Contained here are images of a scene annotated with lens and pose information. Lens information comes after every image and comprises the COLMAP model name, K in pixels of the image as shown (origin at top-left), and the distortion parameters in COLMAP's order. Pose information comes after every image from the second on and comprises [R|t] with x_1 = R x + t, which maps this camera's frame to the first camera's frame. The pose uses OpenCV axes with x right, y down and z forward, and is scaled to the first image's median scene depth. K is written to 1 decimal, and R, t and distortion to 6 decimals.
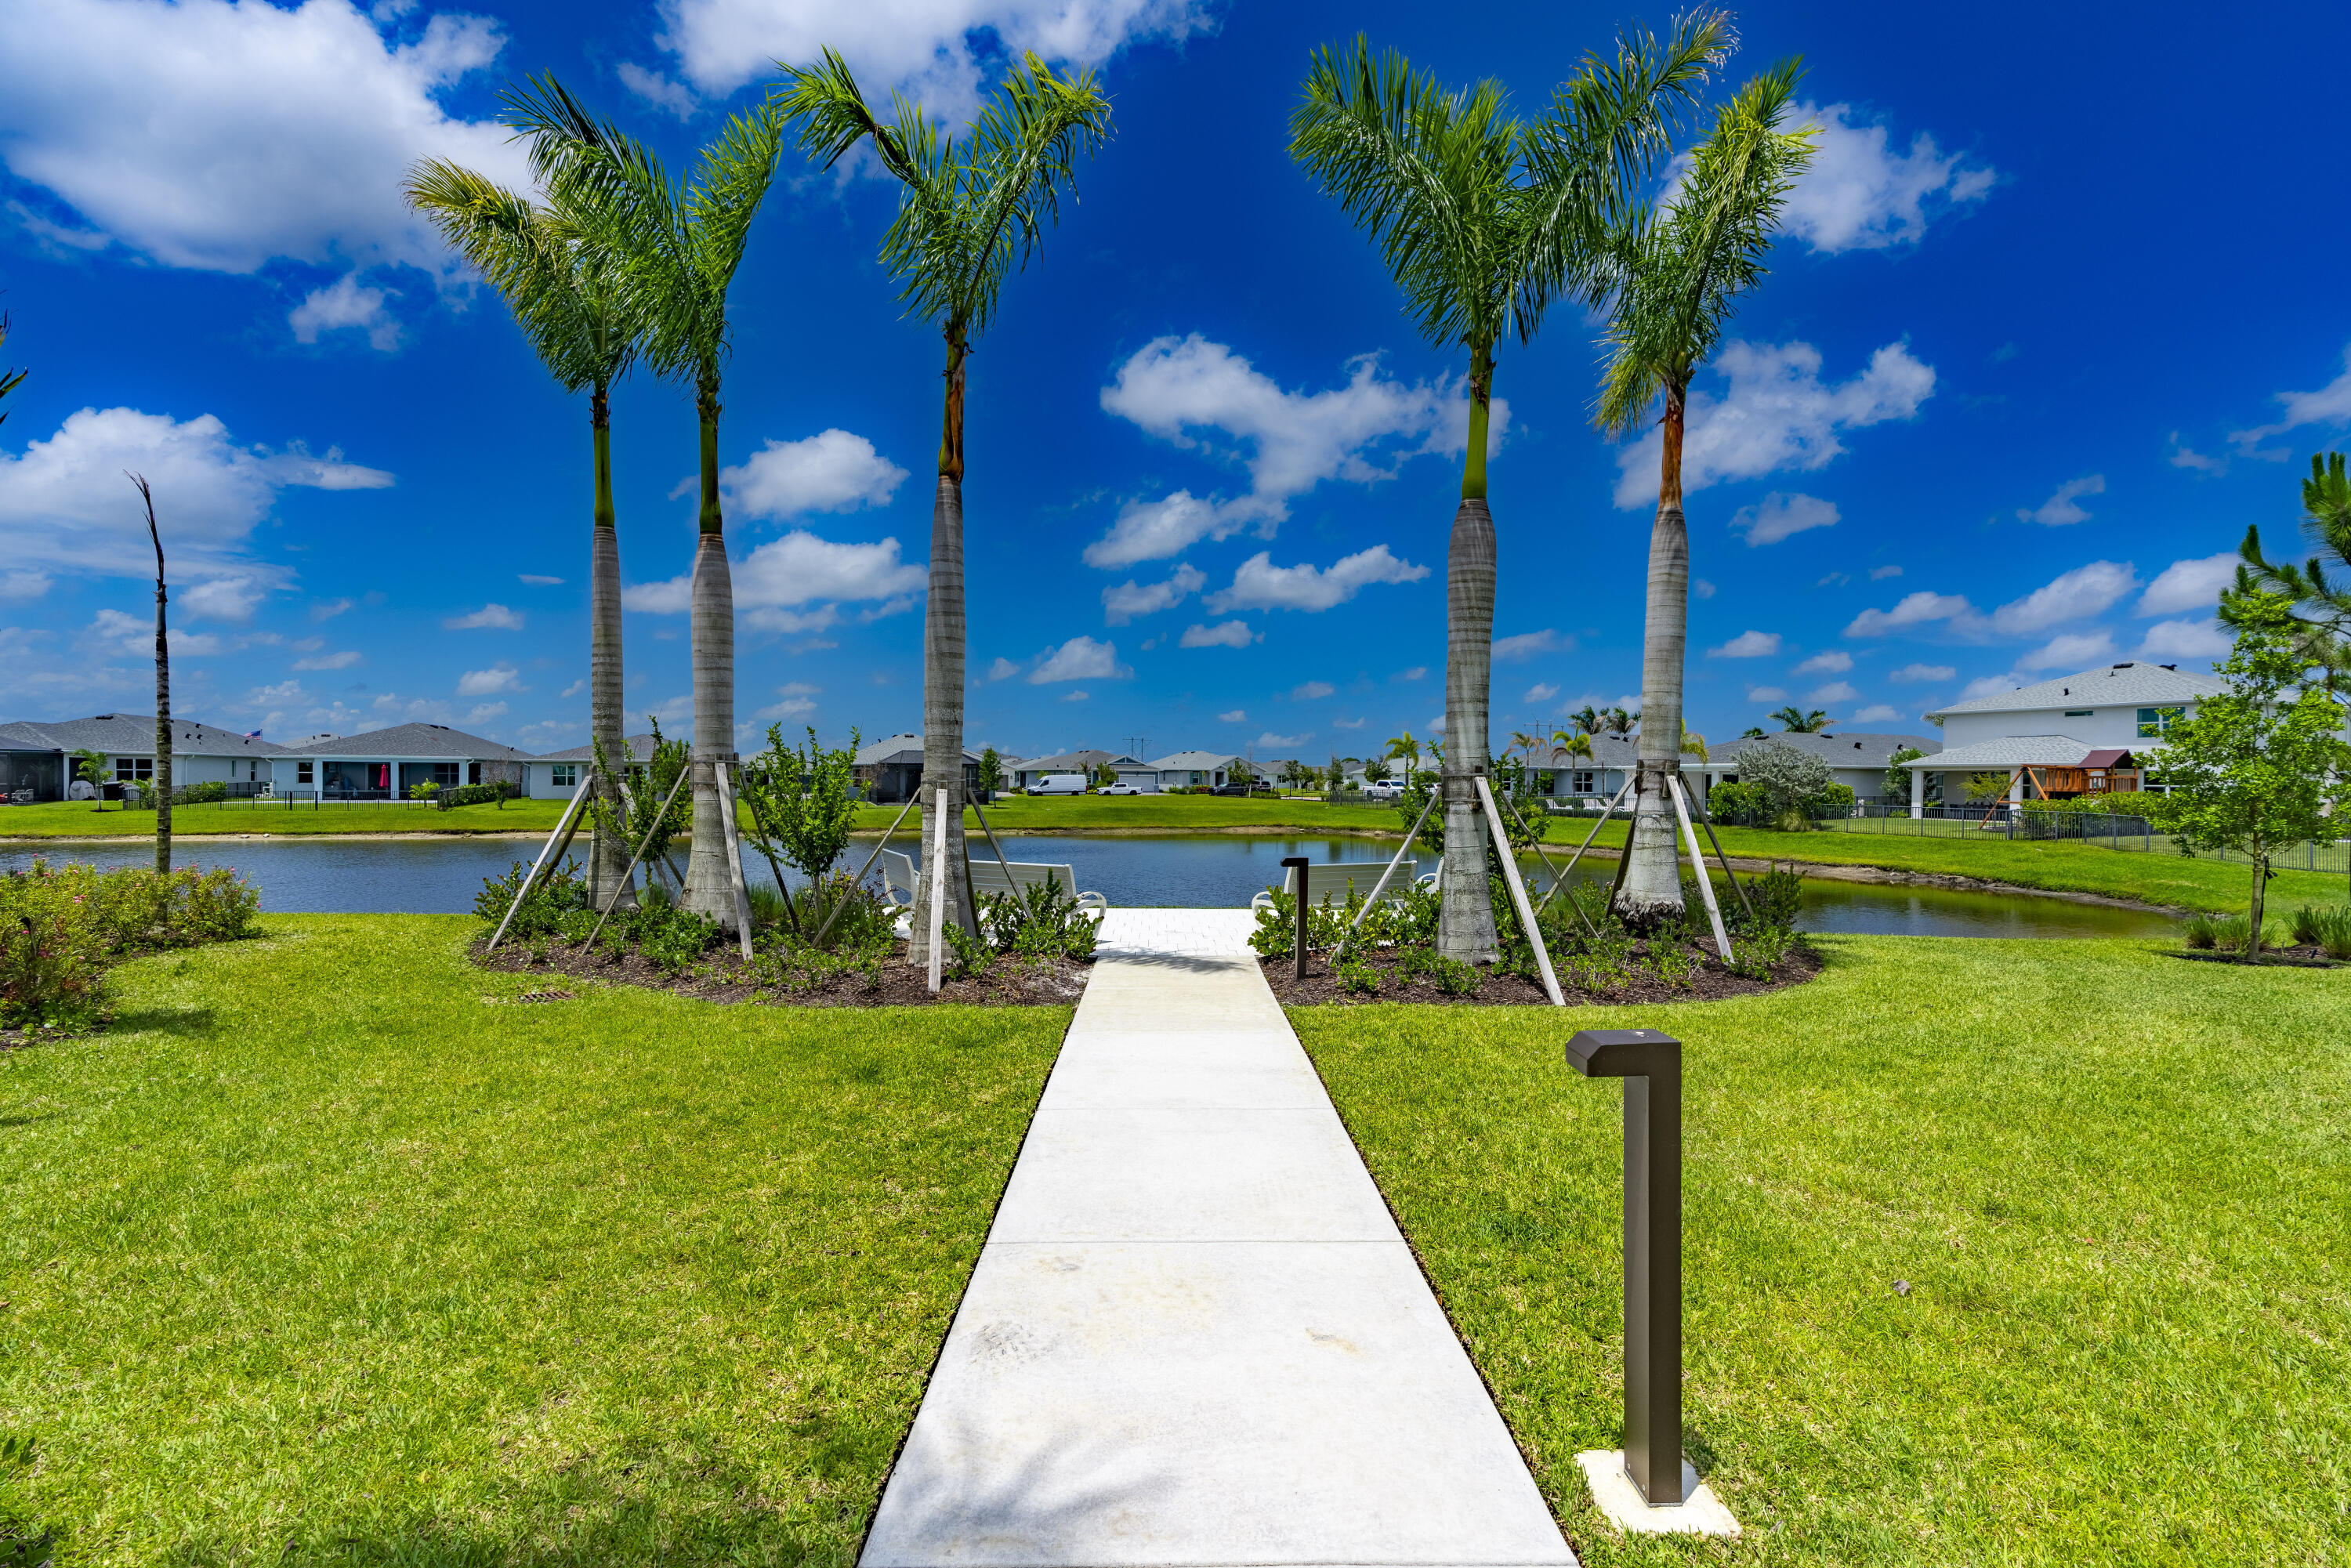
lens RADIAL K [[1034.9, 0, 1165.5], [0, 1034.9, 784.7], [0, 0, 1]] dist [-0.008057, 0.002299]
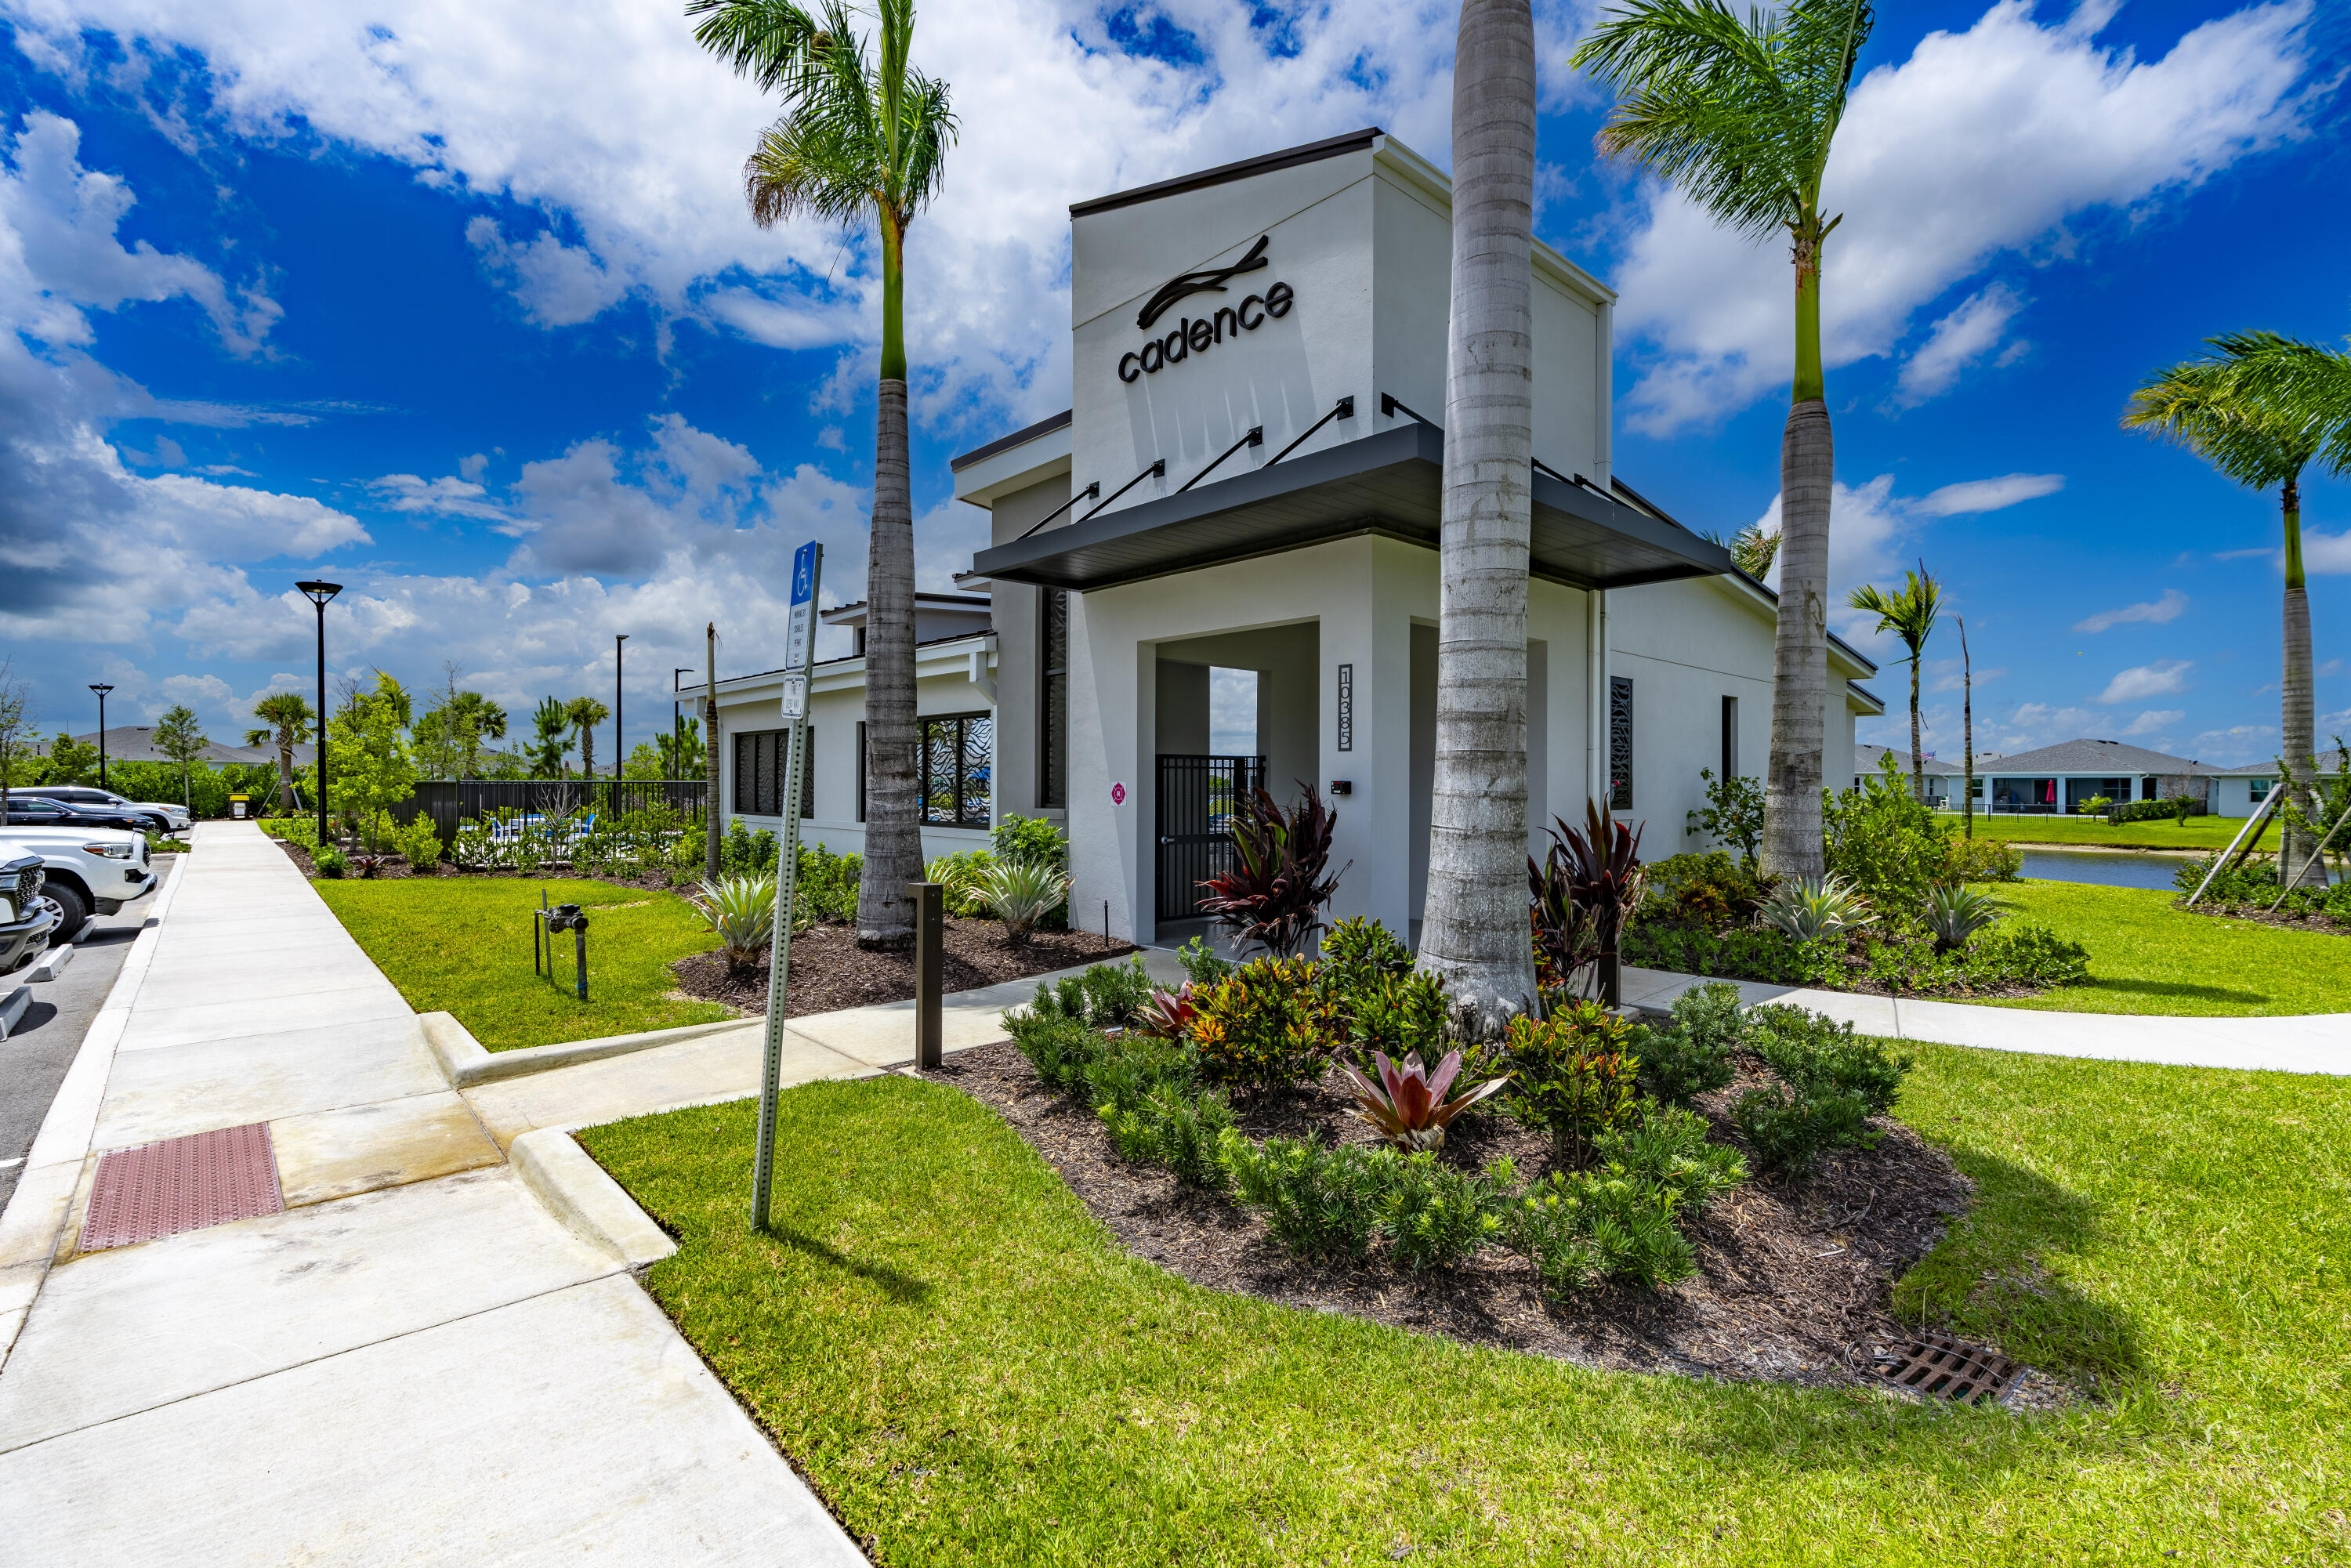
lens RADIAL K [[1034.9, 0, 1161.2], [0, 1034.9, 783.4], [0, 0, 1]] dist [-0.008057, 0.002299]
pose [[0.218393, -0.006773, -0.975837, 0.374198], [-0.010790, 0.999898, -0.009355, 0.016822], [0.975801, 0.012573, 0.218298, -0.616466]]
